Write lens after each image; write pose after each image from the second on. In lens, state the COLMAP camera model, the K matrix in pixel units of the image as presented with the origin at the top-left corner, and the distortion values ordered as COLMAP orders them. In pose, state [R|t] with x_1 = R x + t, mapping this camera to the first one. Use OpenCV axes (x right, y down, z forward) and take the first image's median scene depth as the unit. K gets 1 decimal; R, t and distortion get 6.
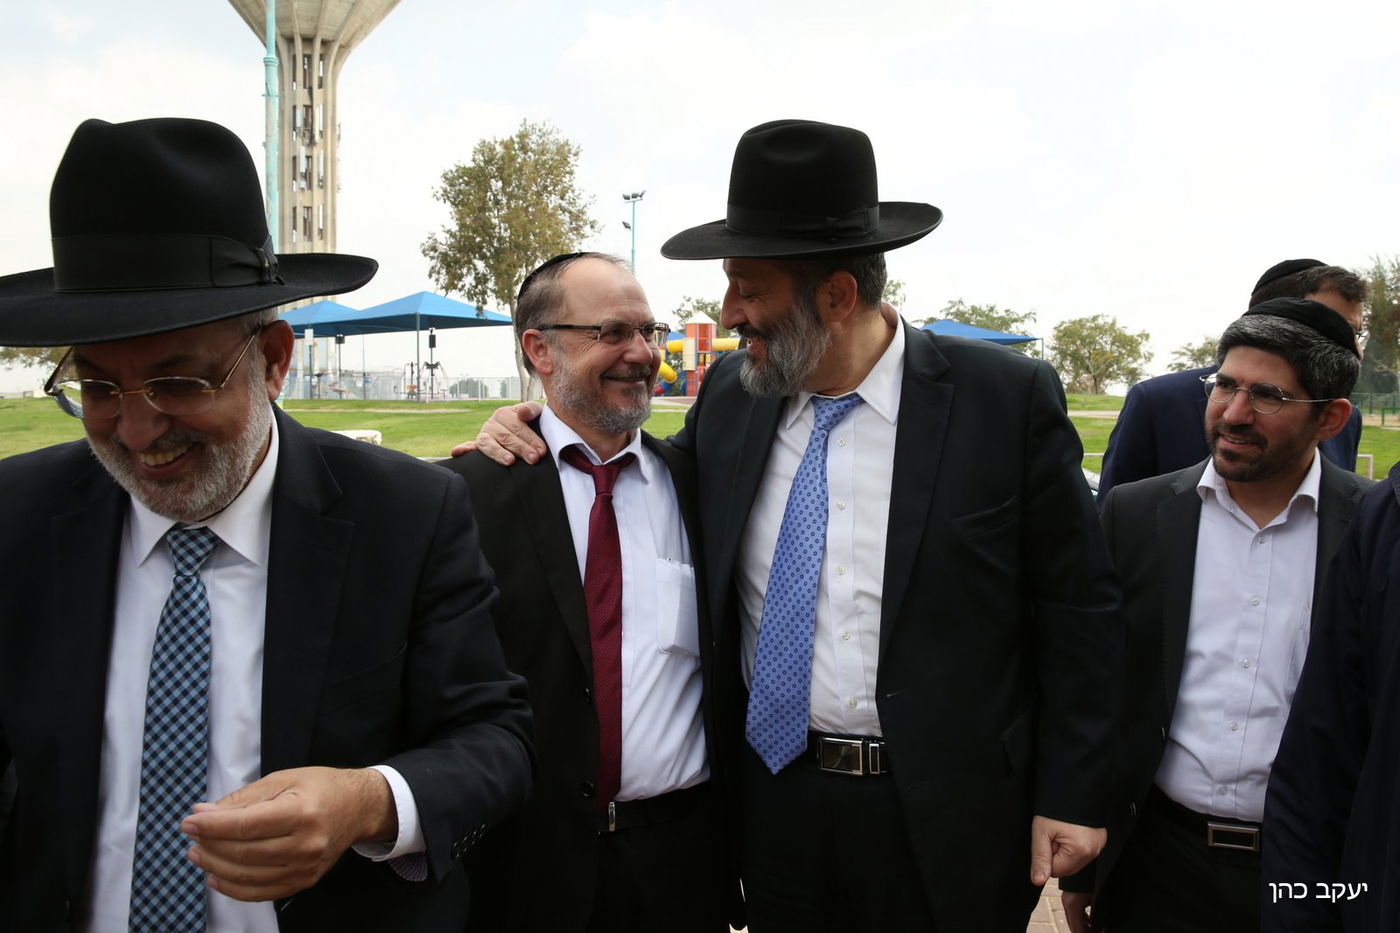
lens RADIAL K [[1079.9, 0, 700.0], [0, 1079.9, 466.5], [0, 0, 1]] dist [-0.090712, -0.003224]
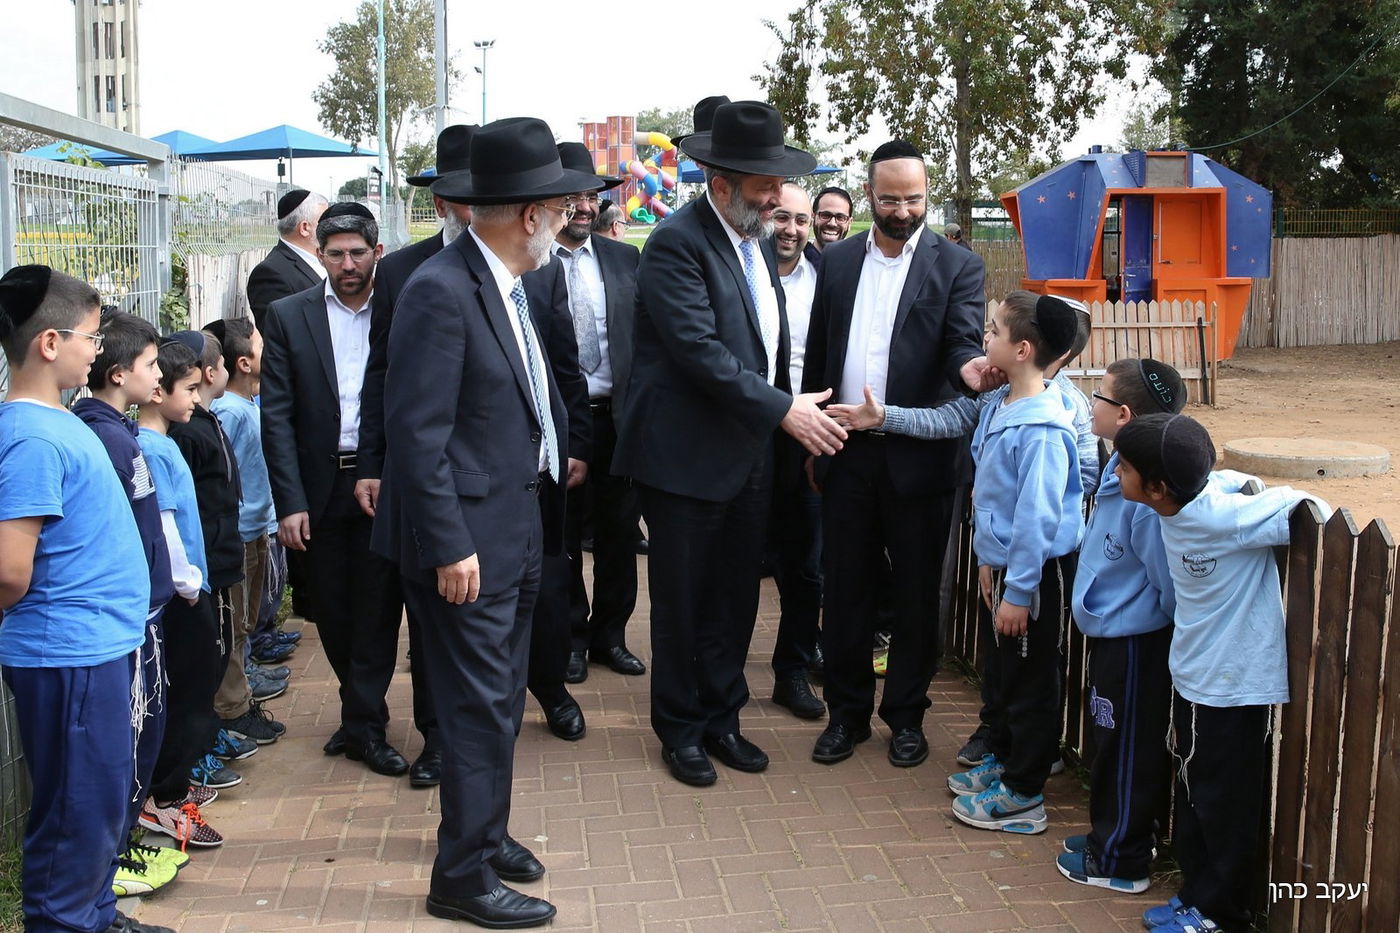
lens RADIAL K [[1316.2, 0, 701.6], [0, 1316.2, 399.6], [0, 0, 1]] dist [-0.120059, 0.001225]
pose [[0.983472, -0.015263, 0.180417, -0.072761], [0.001703, 0.997177, 0.075074, 0.012917], [-0.181053, -0.073526, 0.980721, -0.322698]]
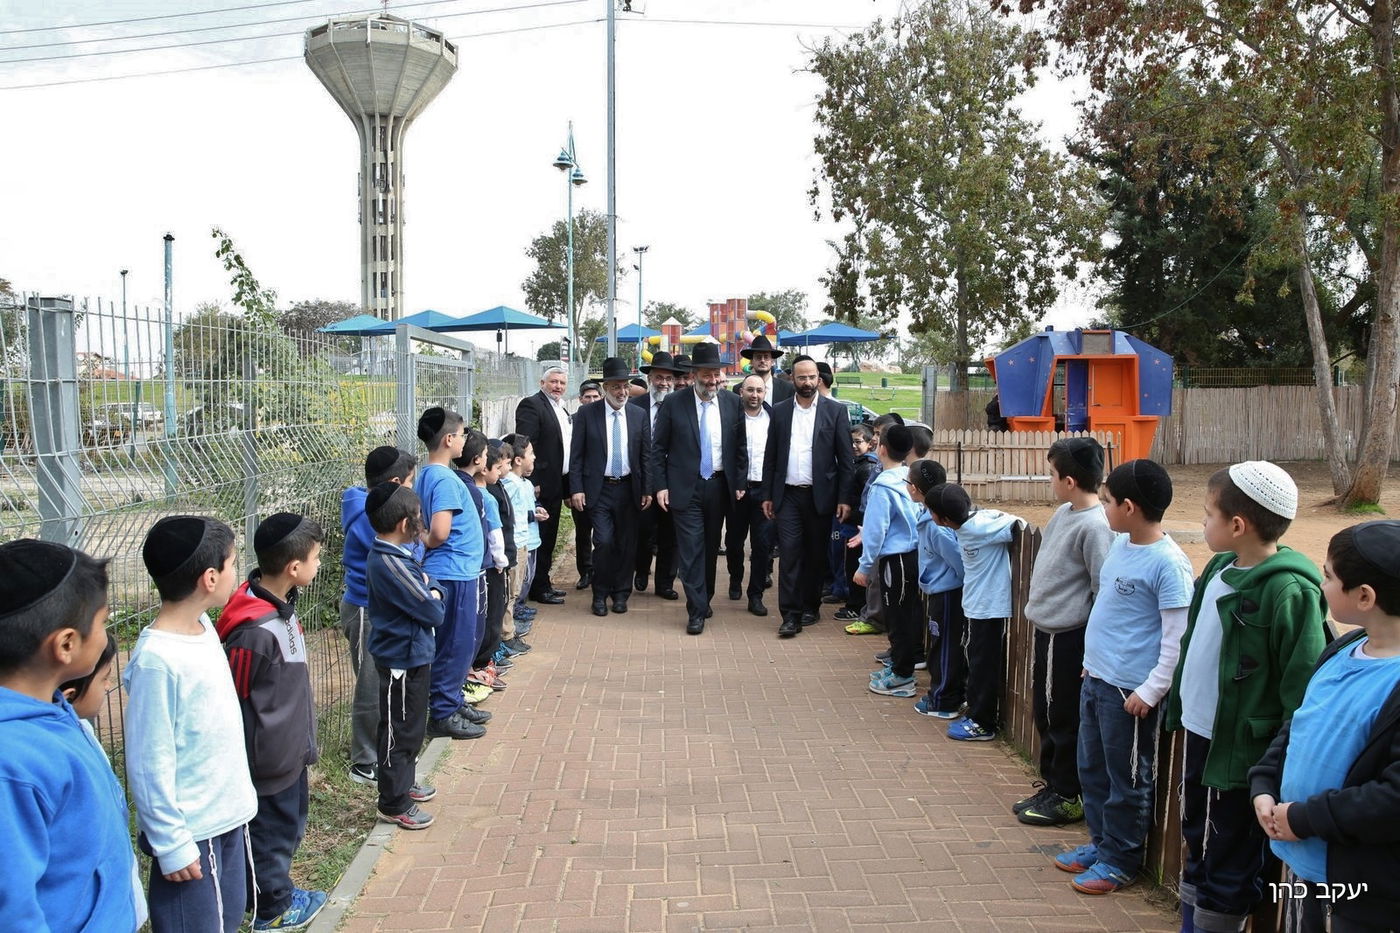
lens RADIAL K [[958.3, 0, 679.2], [0, 958.3, 469.8], [0, 0, 1]] dist [-0.148685, -0.000622]
pose [[0.998175, 0.000975, 0.060386, -0.073183], [-0.003480, 0.999137, 0.041391, 0.013189], [-0.060293, -0.041525, 0.997317, -0.345334]]
